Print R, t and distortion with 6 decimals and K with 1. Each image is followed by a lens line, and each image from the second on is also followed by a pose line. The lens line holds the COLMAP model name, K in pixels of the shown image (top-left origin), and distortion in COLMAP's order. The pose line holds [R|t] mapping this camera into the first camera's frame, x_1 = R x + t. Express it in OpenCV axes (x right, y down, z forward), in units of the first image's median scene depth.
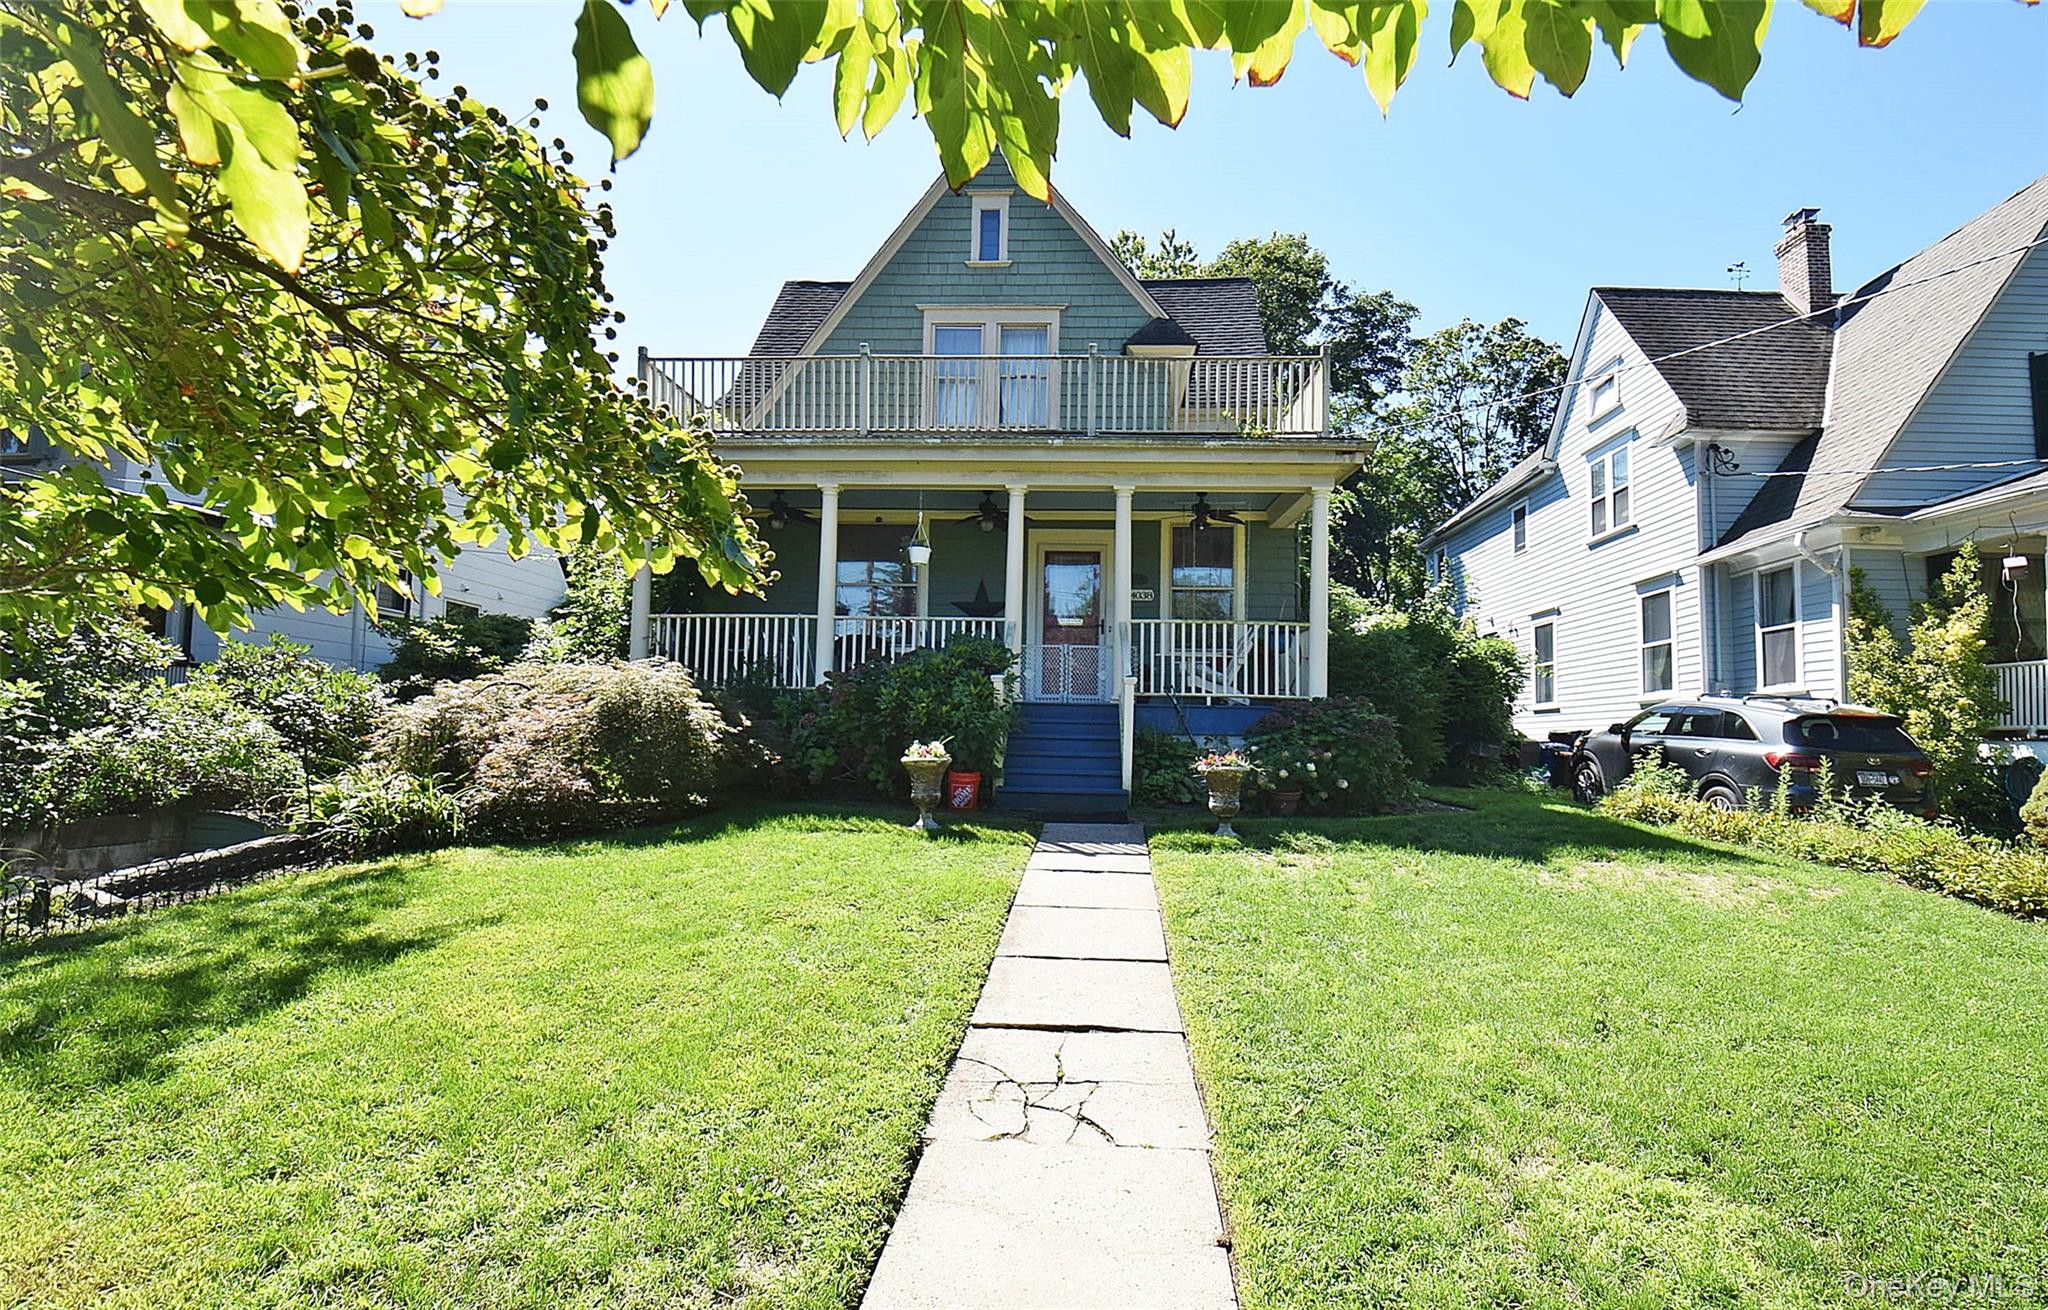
lens RADIAL K [[951.5, 0, 1024.0], [0, 951.5, 655.0], [0, 0, 1]] dist [-0.016638, -0.000336]
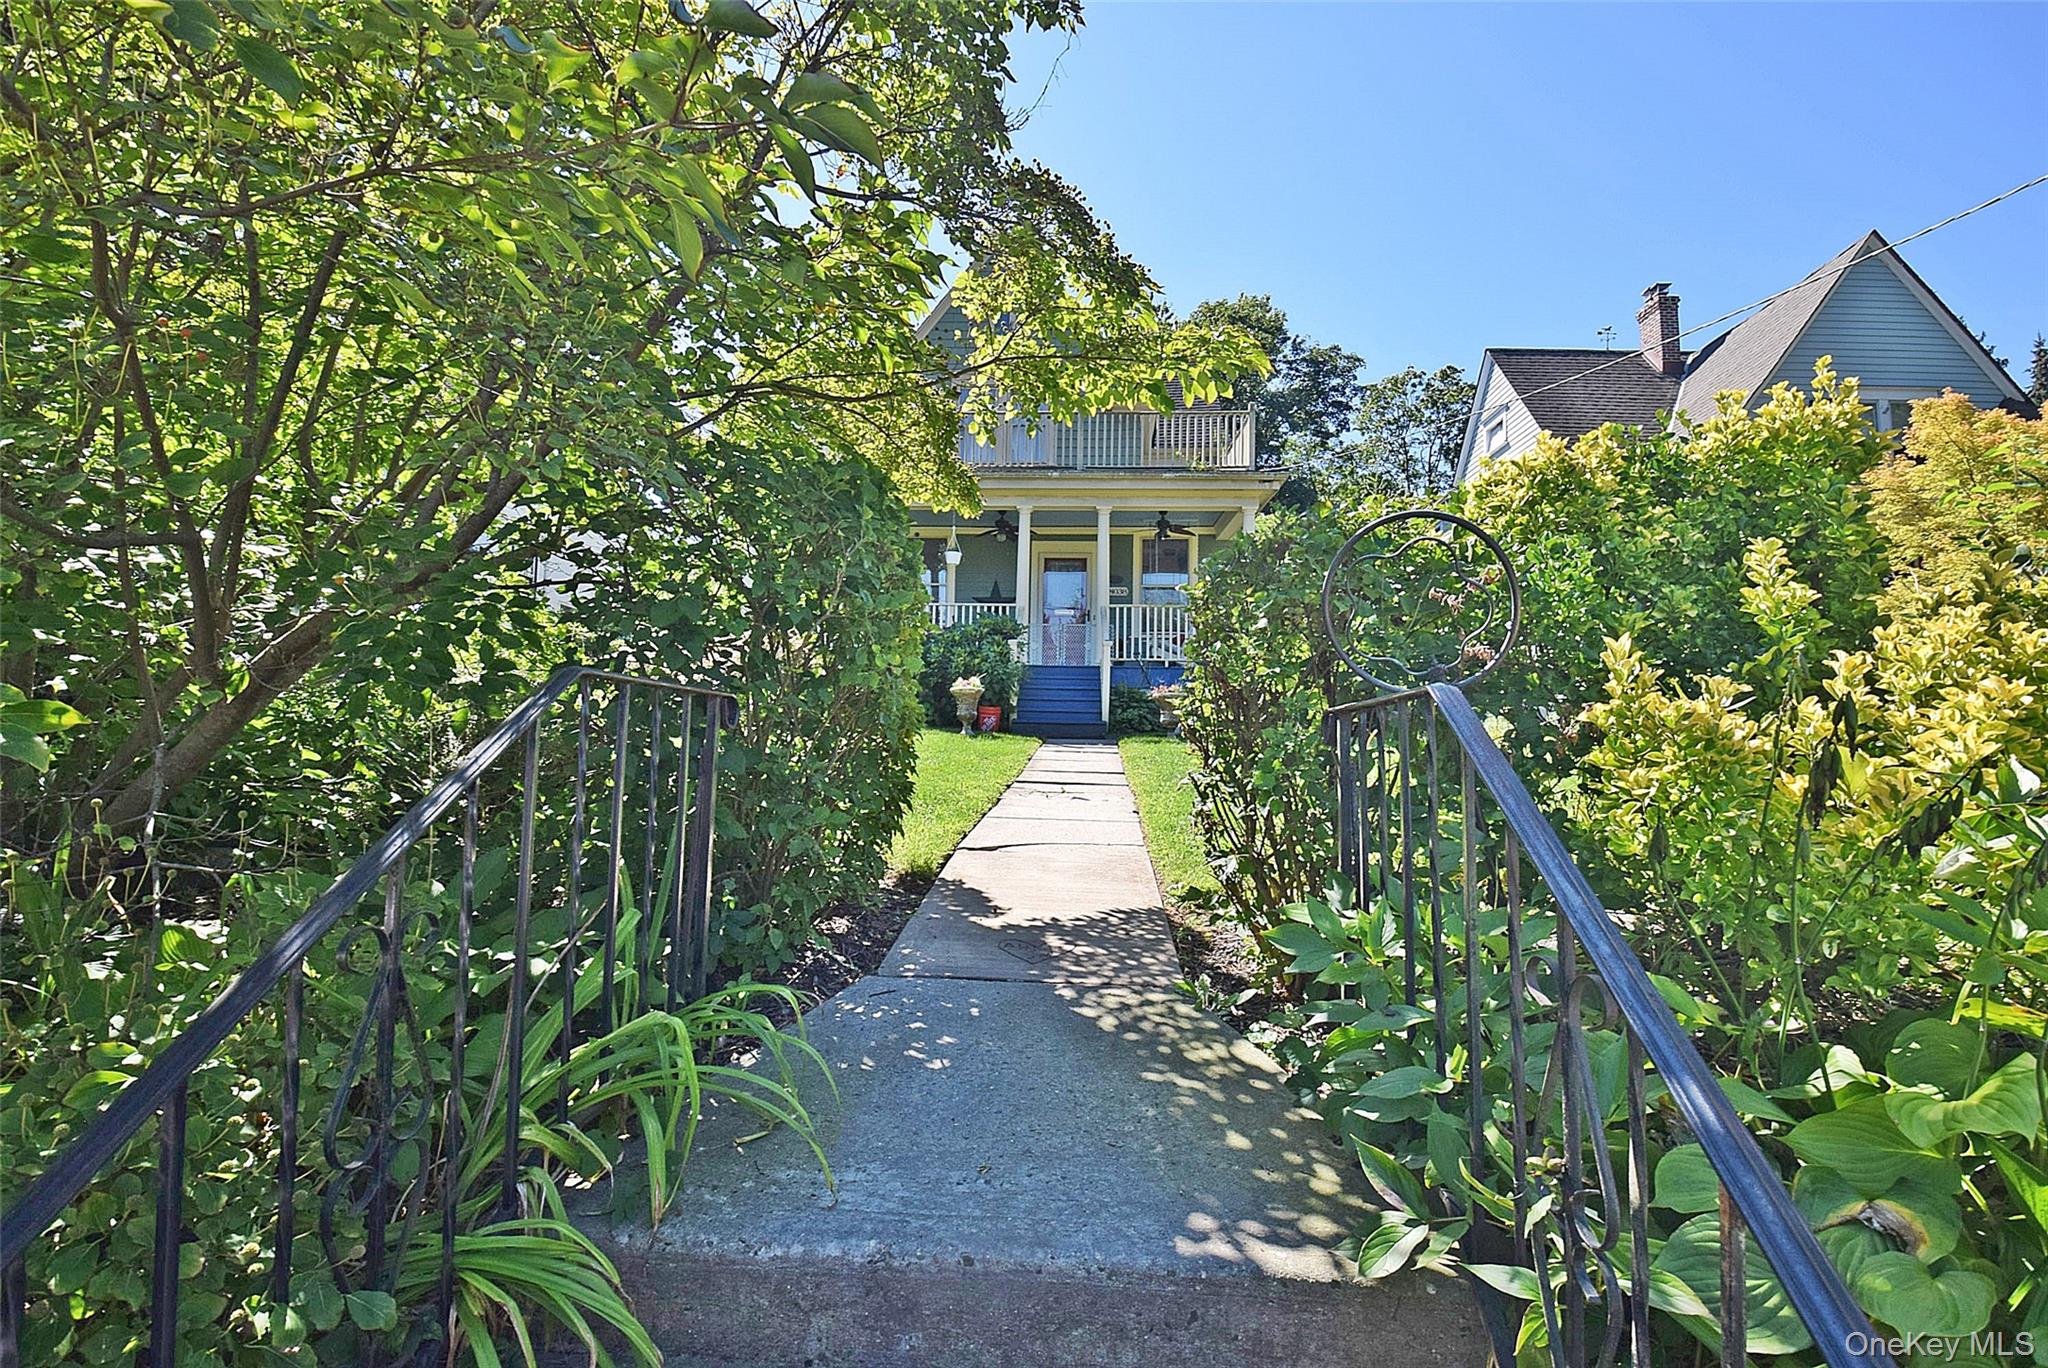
lens RADIAL K [[896.6, 0, 1011.3], [0, 896.6, 672.4], [0, 0, 1]] dist [-0.000807, -0.008028]
pose [[0.999968, -0.000633, -0.007992, -0.011124], [0.000584, 0.999981, -0.006080, 0.043868], [0.007996, 0.006075, 0.999950, -0.184442]]
